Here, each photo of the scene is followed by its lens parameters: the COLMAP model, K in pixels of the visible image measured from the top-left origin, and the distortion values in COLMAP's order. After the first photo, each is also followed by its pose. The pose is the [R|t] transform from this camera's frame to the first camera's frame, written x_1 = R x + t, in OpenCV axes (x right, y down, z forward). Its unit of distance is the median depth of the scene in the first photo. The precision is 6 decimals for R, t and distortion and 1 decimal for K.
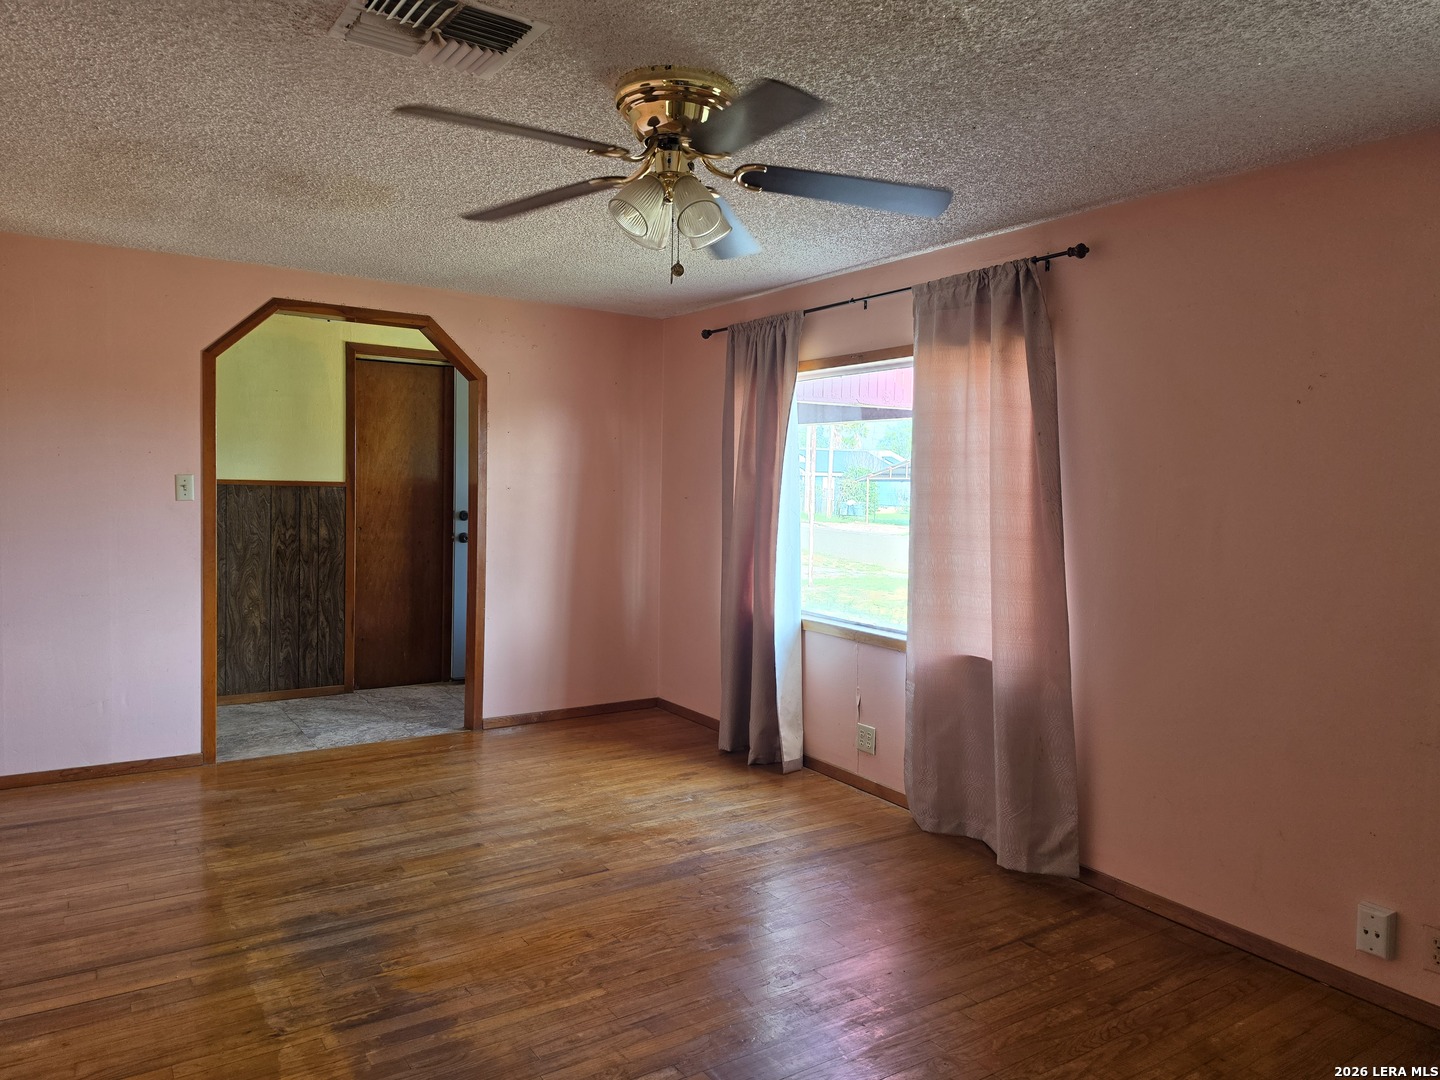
lens RADIAL K [[972.2, 0, 720.0], [0, 972.2, 540.0], [0, 0, 1]] dist [0.087958, -0.128201]
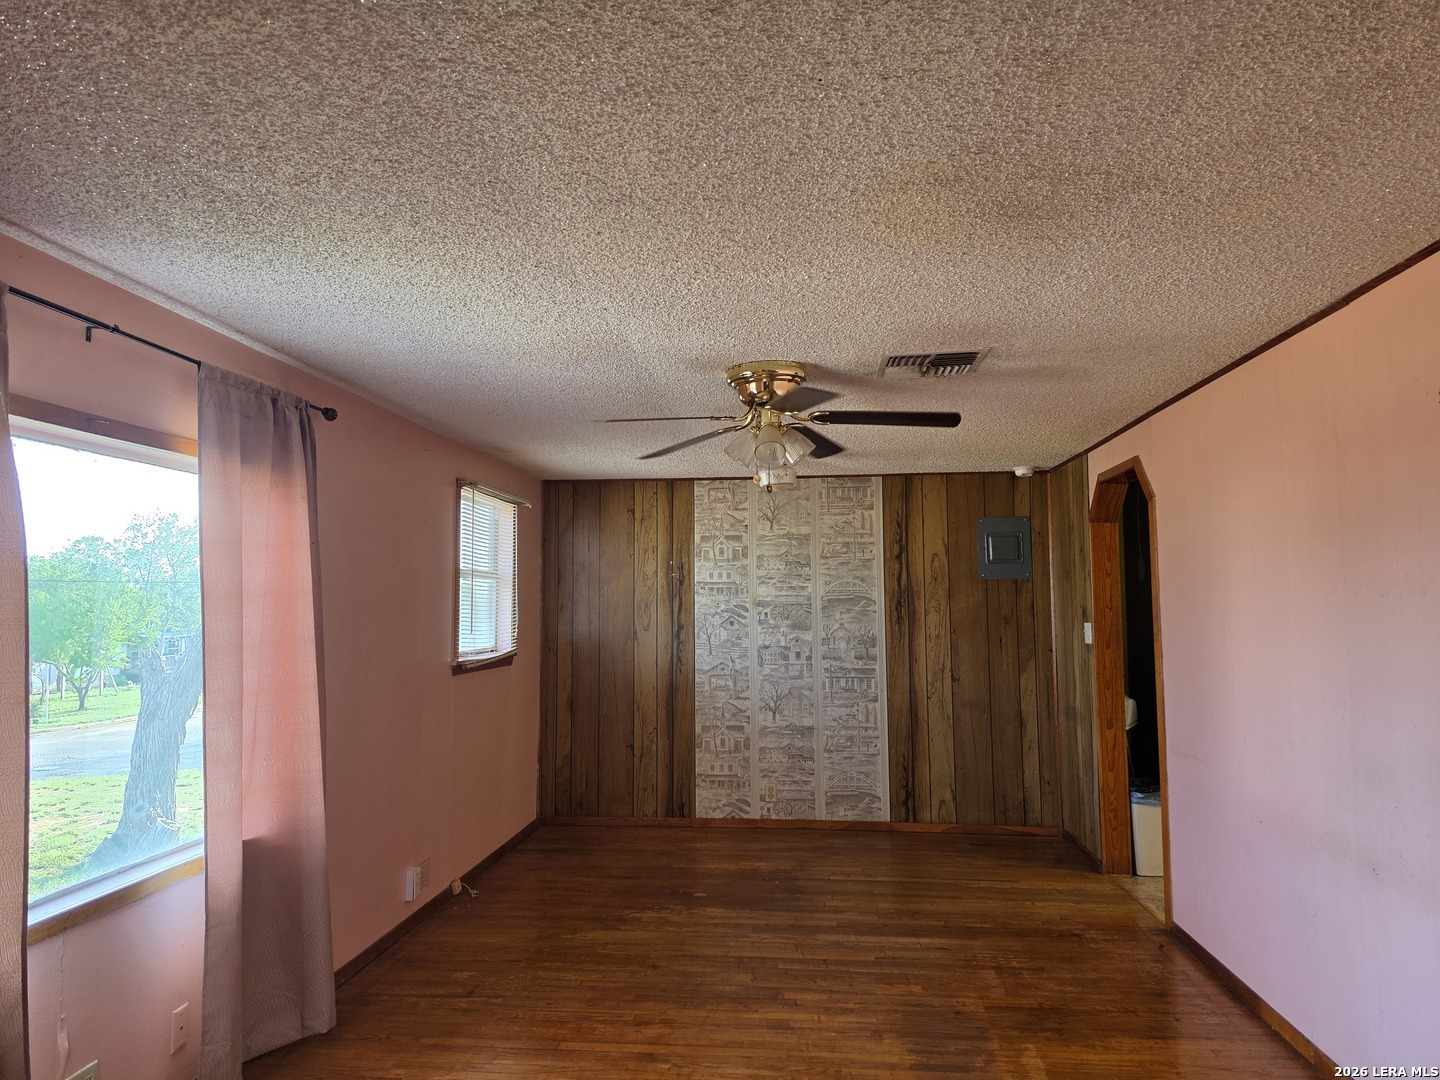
lens RADIAL K [[972.2, 0, 720.0], [0, 972.2, 540.0], [0, 0, 1]] dist [0.087958, -0.128201]
pose [[-0.775396, 0.029444, 0.630788, -0.767897], [0.030349, 0.999496, -0.009348, -0.150192], [-0.630745, 0.011895, -0.775899, 1.828996]]
